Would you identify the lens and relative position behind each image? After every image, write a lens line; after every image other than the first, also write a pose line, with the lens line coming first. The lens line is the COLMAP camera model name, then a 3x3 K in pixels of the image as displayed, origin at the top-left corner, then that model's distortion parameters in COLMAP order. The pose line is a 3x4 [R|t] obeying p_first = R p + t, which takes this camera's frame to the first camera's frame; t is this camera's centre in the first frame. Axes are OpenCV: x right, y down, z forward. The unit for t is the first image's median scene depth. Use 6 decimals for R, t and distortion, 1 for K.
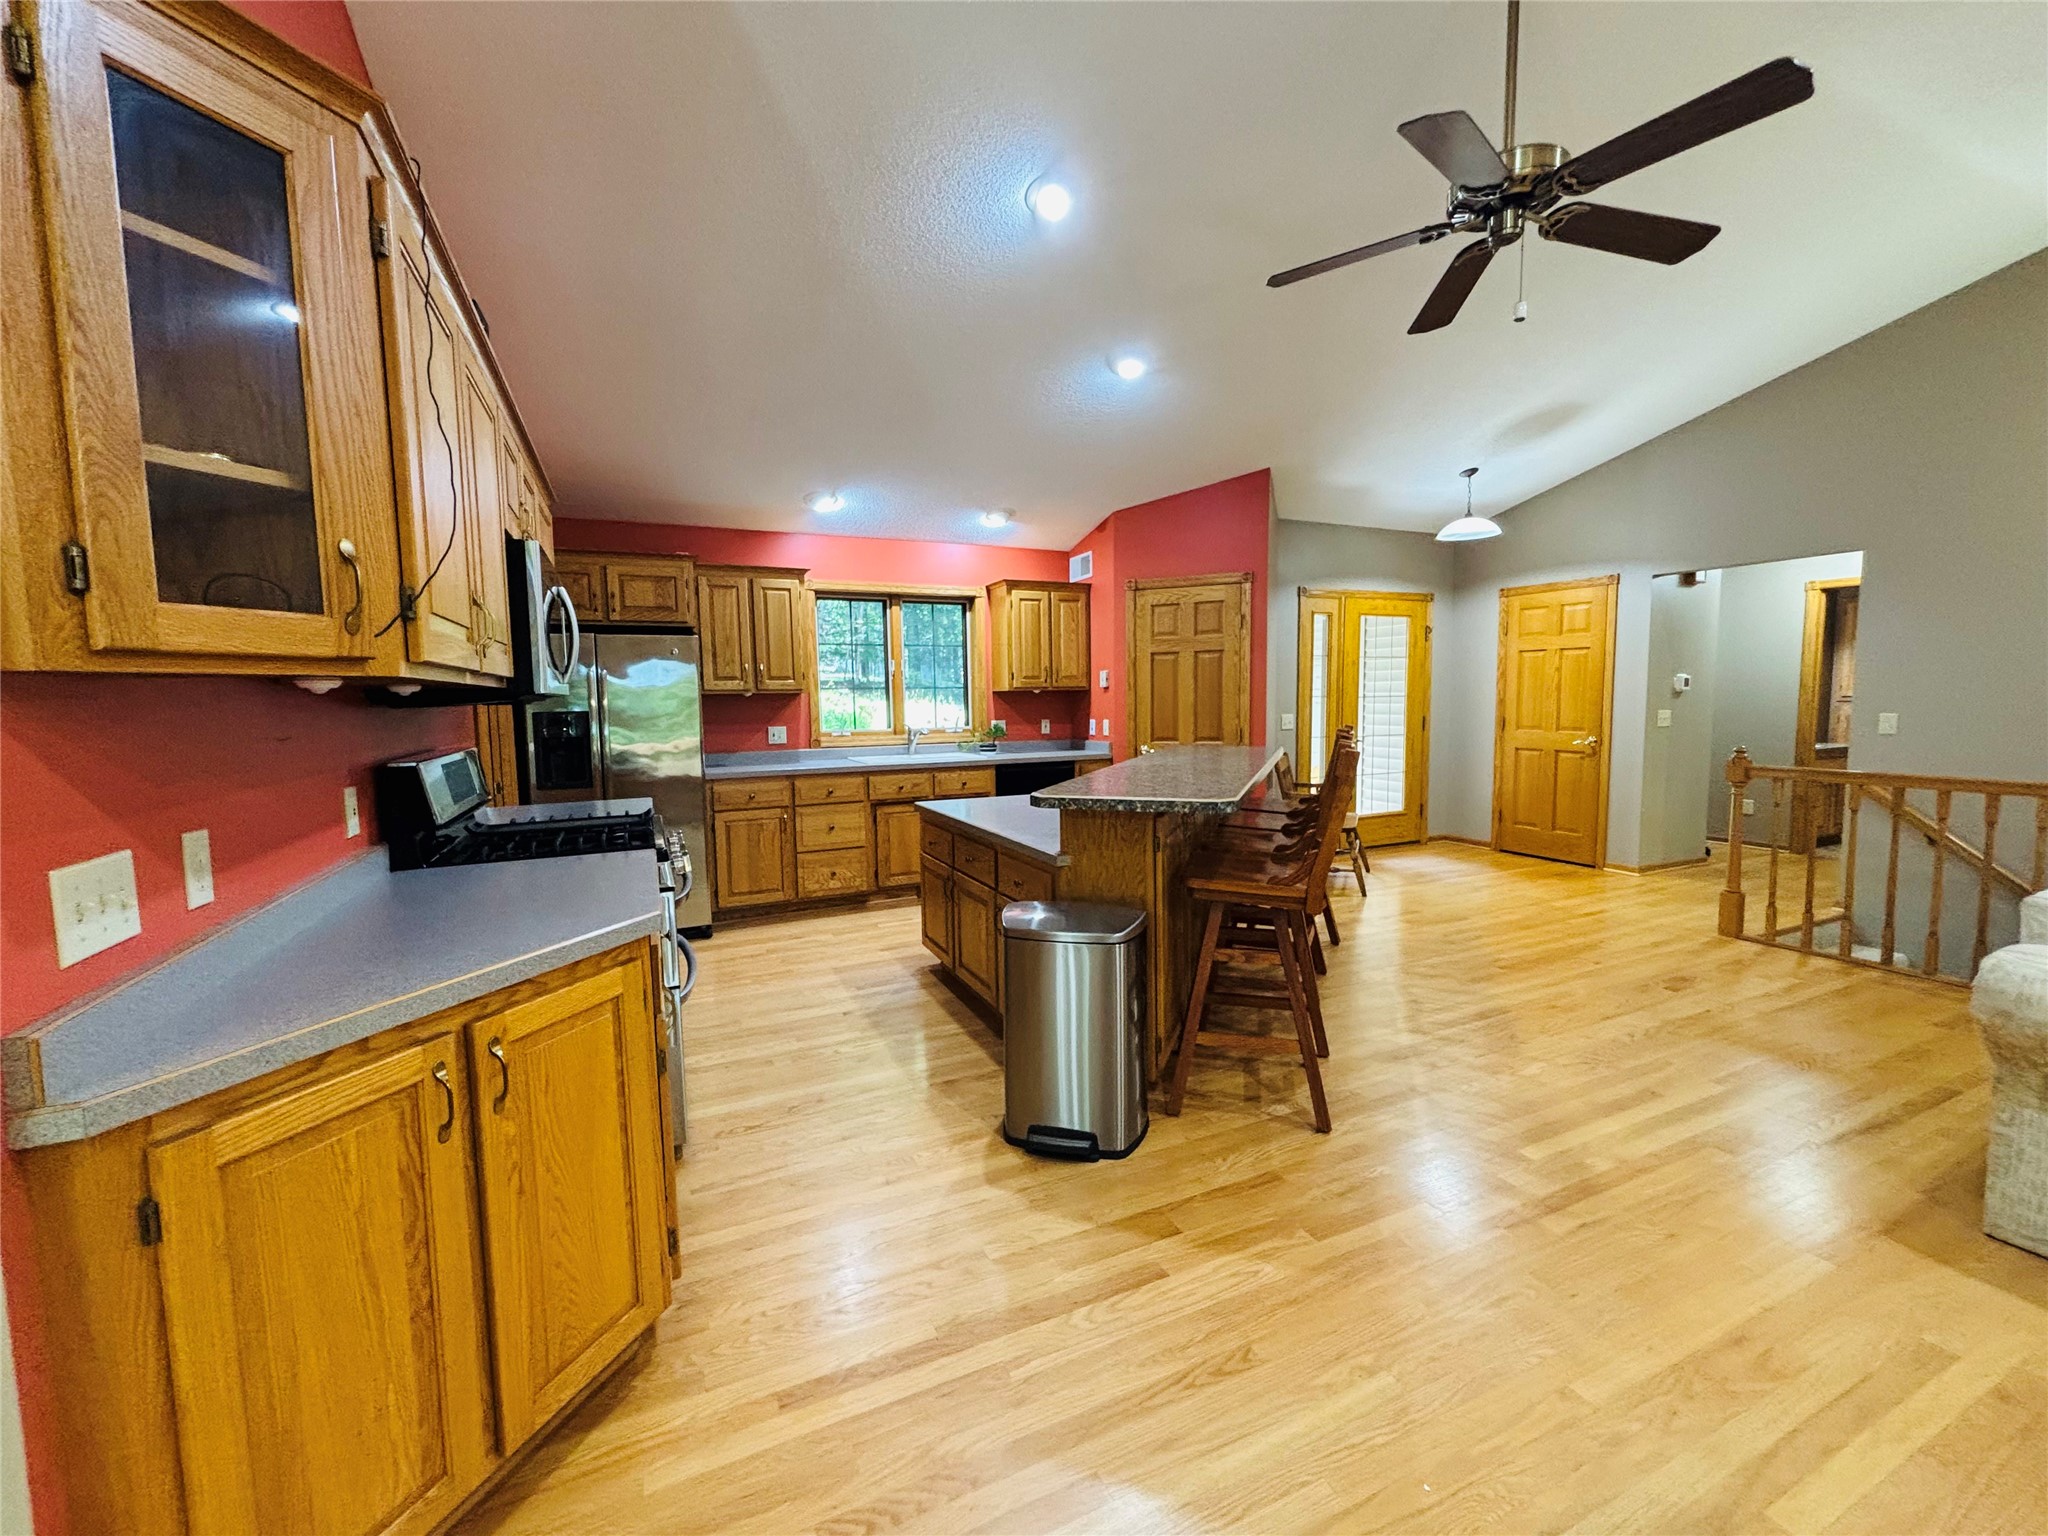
lens RADIAL K [[824.2, 0, 1018.1], [0, 824.2, 772.2], [0, 0, 1]] dist [0.003217, -0.000158]
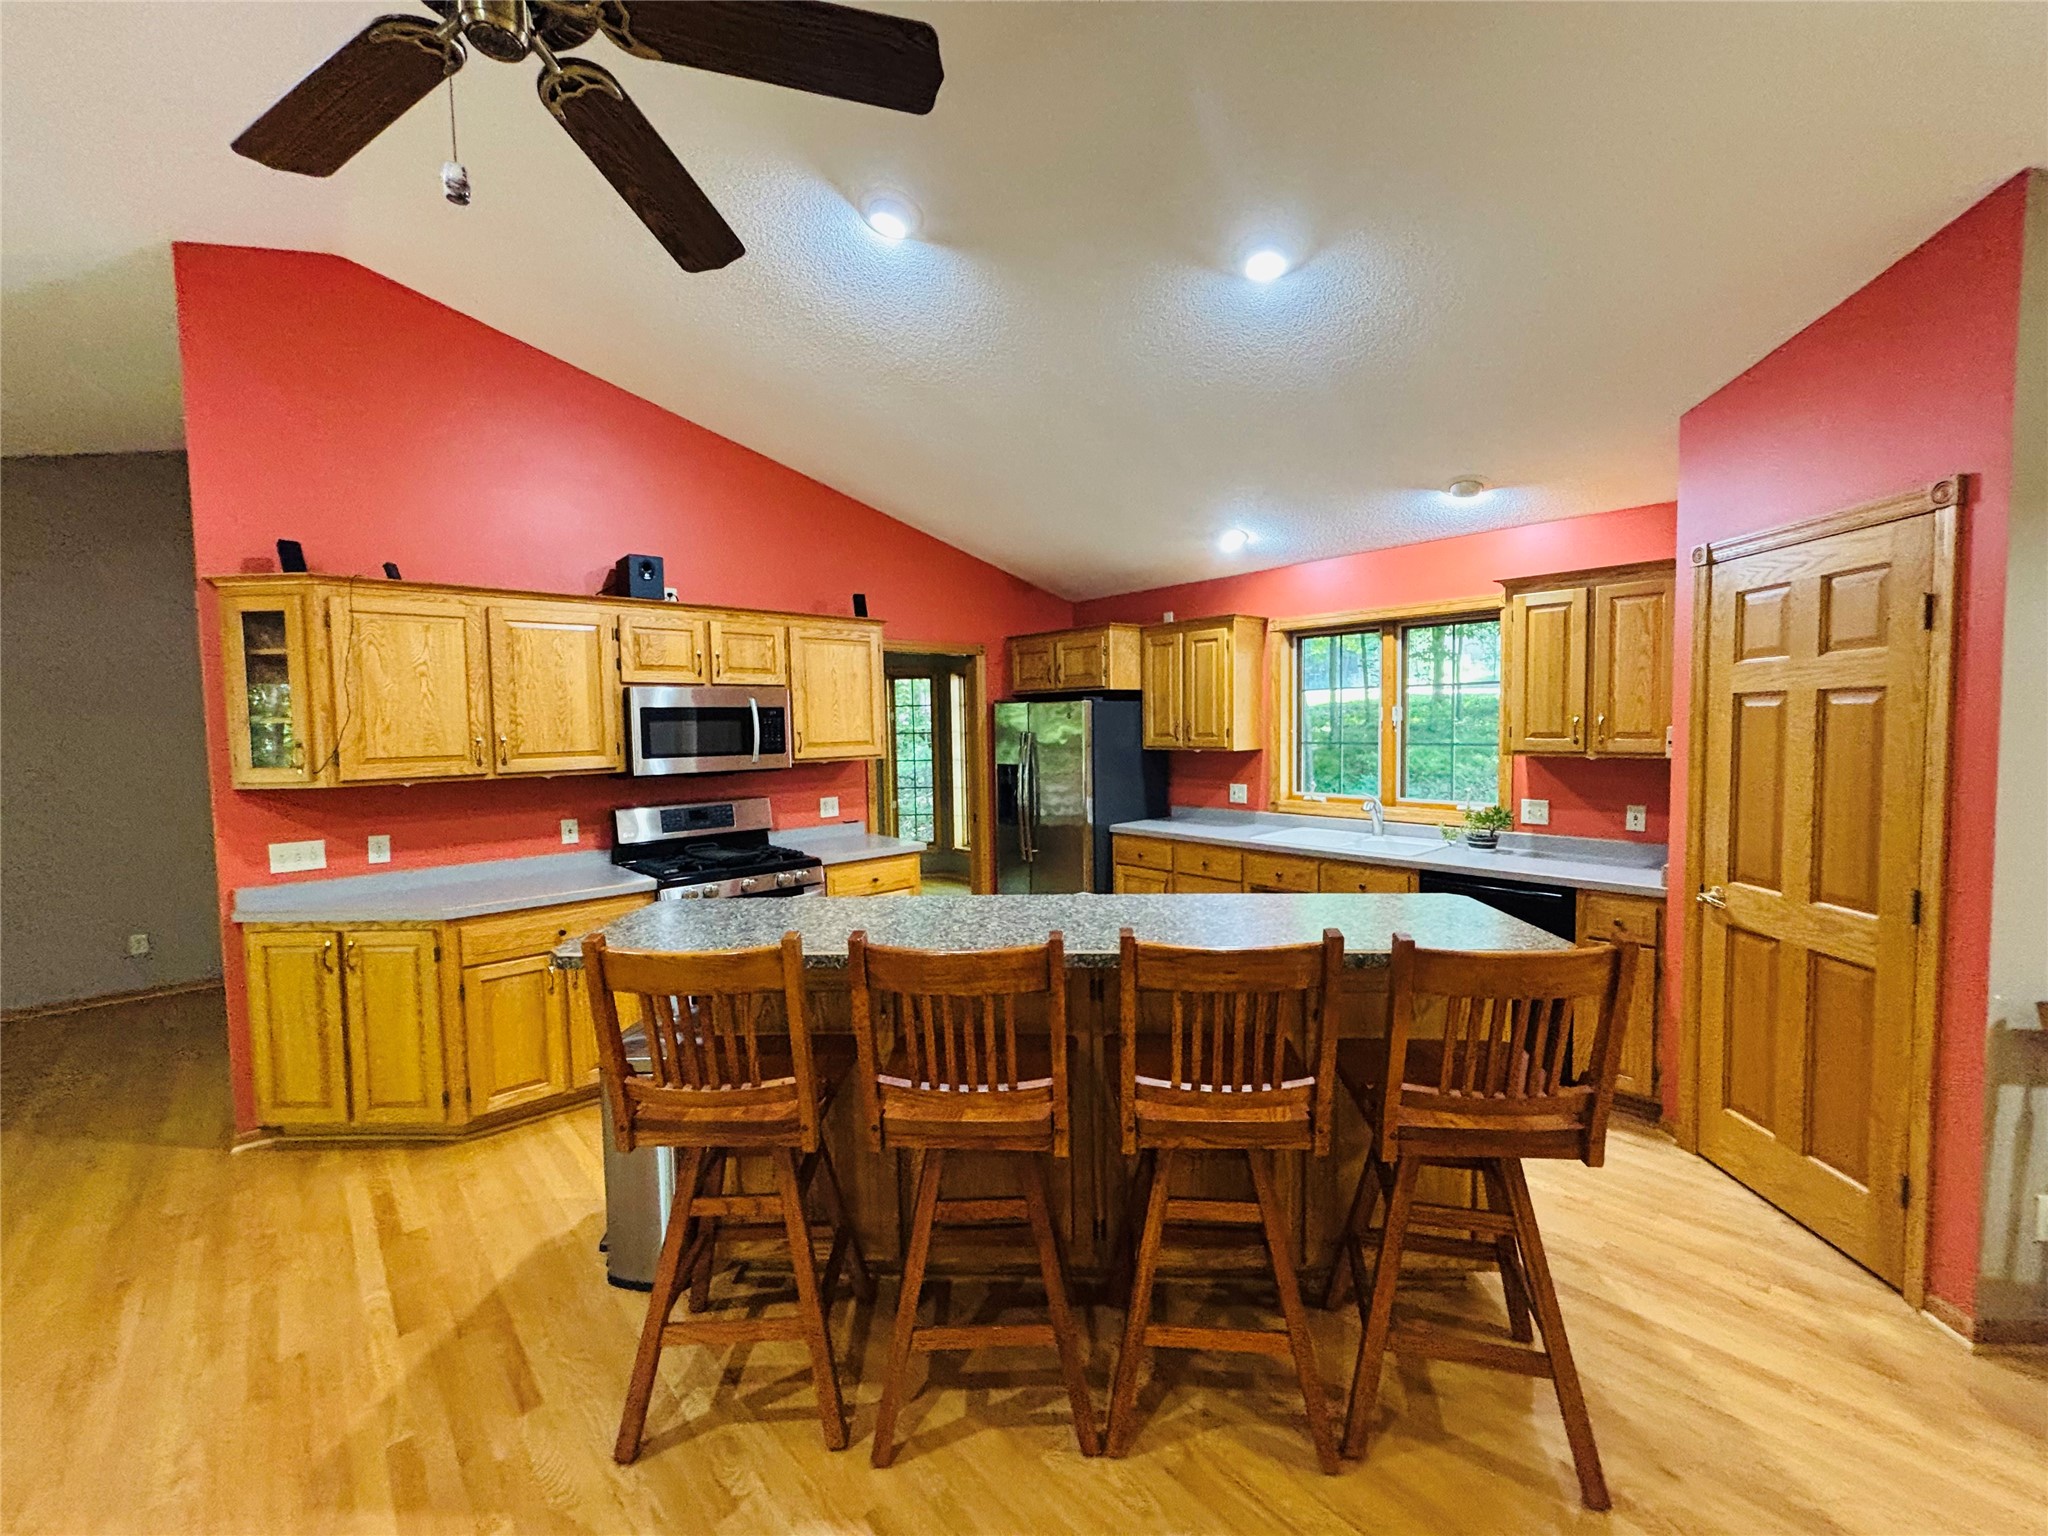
lens RADIAL K [[824.2, 0, 1019.6], [0, 824.2, 761.5], [0, 0, 1]] dist [0.003217, -0.000158]
pose [[0.307194, 0.057409, -0.949914, 0.504761], [-0.073856, 0.996606, 0.036347, -0.096107], [0.948777, 0.058991, 0.310391, 0.481891]]
